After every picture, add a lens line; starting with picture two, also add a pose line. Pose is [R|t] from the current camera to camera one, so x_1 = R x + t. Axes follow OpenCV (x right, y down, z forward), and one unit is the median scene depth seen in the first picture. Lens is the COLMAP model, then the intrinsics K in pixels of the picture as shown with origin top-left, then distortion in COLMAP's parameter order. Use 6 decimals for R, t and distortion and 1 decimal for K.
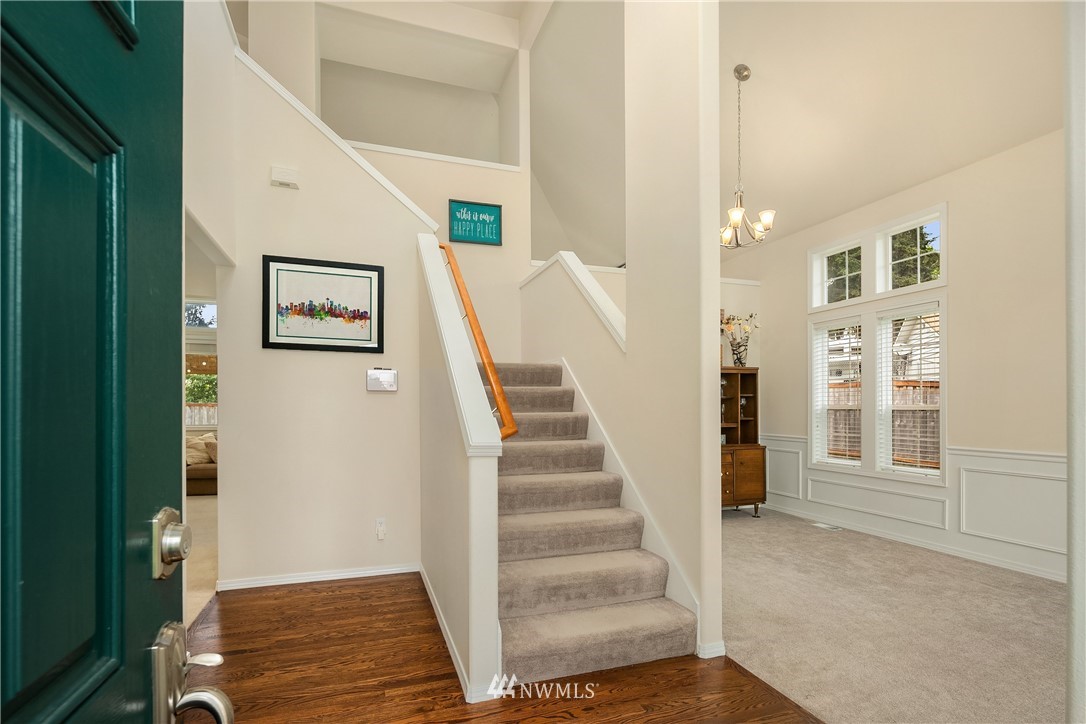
lens RADIAL K [[529.8, 0, 546.6], [0, 529.8, 409.3], [0, 0, 1]] dist [0.011442, -0.005612]
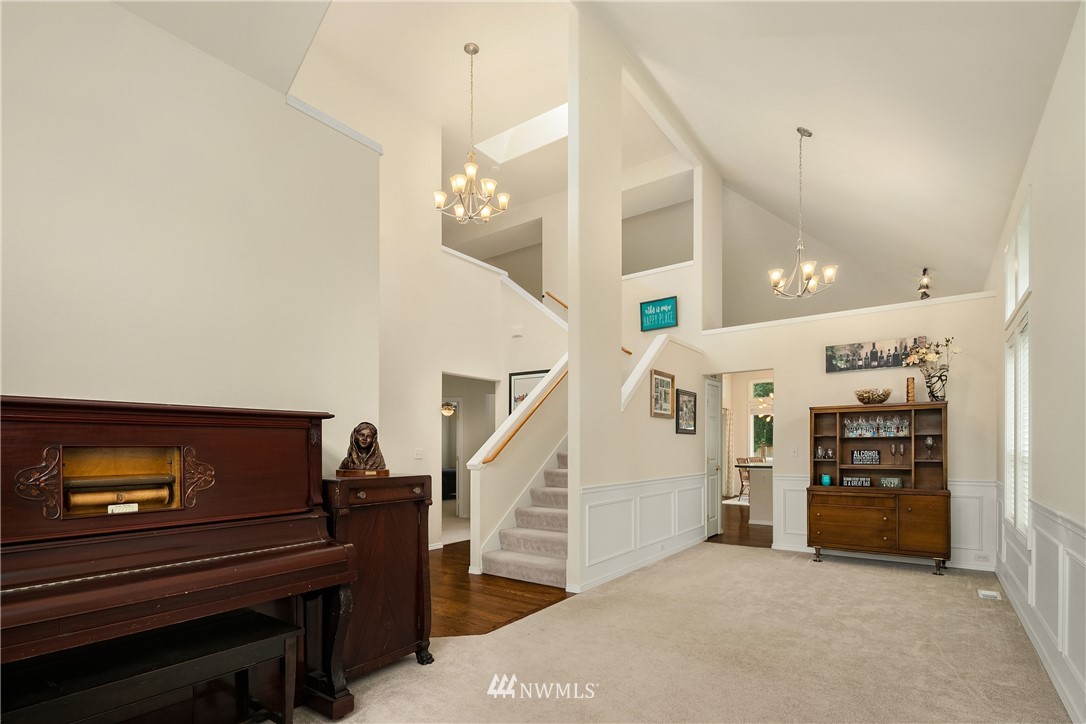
lens RADIAL K [[529.8, 0, 537.2], [0, 529.8, 446.3], [0, 0, 1]] dist [0.011442, -0.005612]
pose [[0.556463, -0.002567, -0.830868, 0.825416], [-0.001147, 0.999992, -0.003858, -0.001859], [0.830871, 0.003100, 0.556456, -0.027940]]
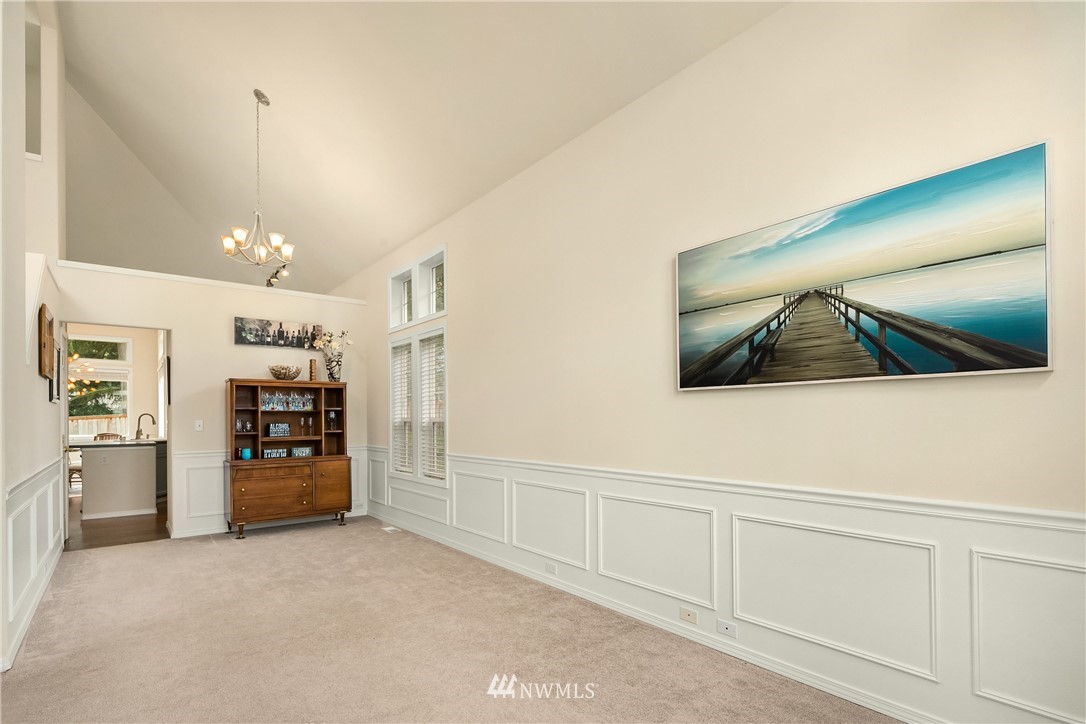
lens RADIAL K [[529.8, 0, 542.8], [0, 529.8, 419.5], [0, 0, 1]] dist [0.011442, -0.005612]
pose [[0.945987, -0.005030, 0.324166, 0.472534], [0.006437, 0.999974, -0.003271, 0.000701], [-0.324141, 0.005181, 0.945995, -0.132675]]
